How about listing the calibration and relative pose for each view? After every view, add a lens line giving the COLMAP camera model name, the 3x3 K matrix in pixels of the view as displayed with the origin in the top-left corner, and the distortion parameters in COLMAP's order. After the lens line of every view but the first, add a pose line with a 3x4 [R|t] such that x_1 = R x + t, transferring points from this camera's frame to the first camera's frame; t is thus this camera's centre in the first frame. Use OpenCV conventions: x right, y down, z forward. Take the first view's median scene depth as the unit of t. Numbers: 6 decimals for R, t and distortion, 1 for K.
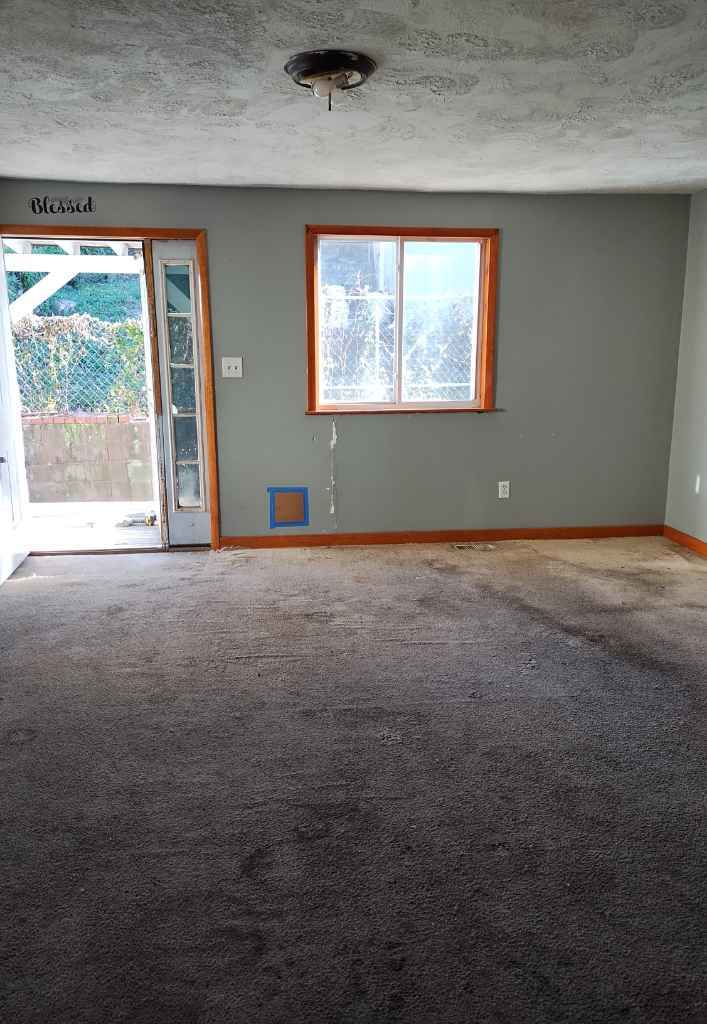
lens RADIAL K [[799.7, 0, 354.3], [0, 799.7, 461.7], [0, 0, 1]] dist [0.060883, -0.001927]
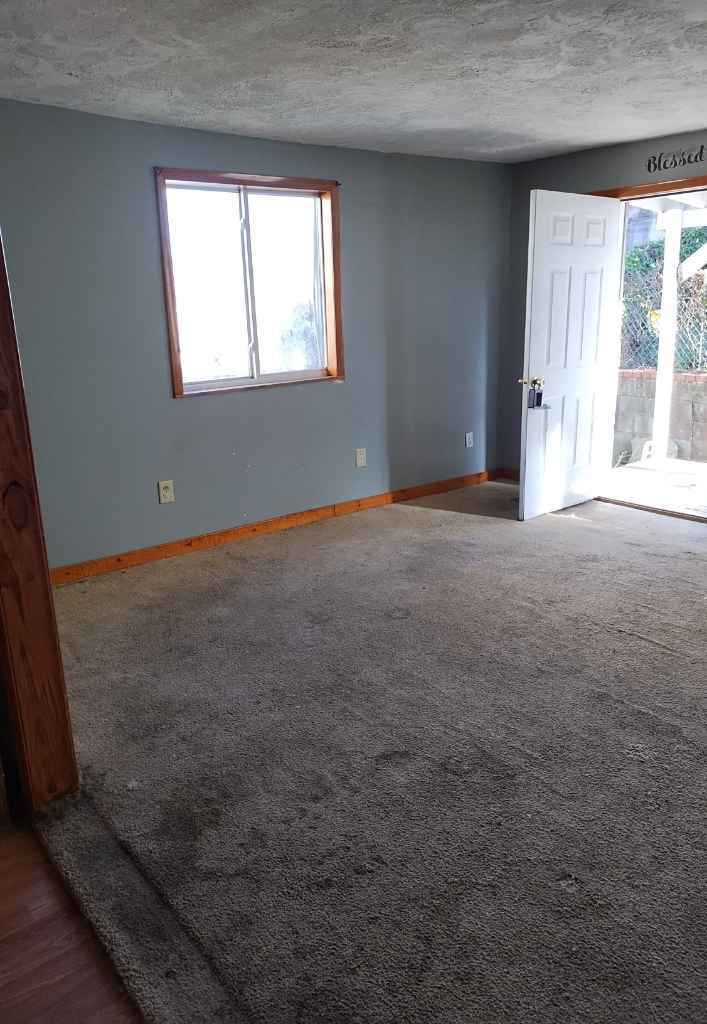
lens RADIAL K [[767.2, 0, 353.5], [0, 767.2, 512.0], [0, 0, 1]] dist [0.029509, -0.003391]
pose [[0.525037, 0.216315, -0.823131, 0.368936], [-0.115907, 0.976324, 0.182641, -0.027090], [0.843150, -0.000487, 0.537678, 0.189287]]
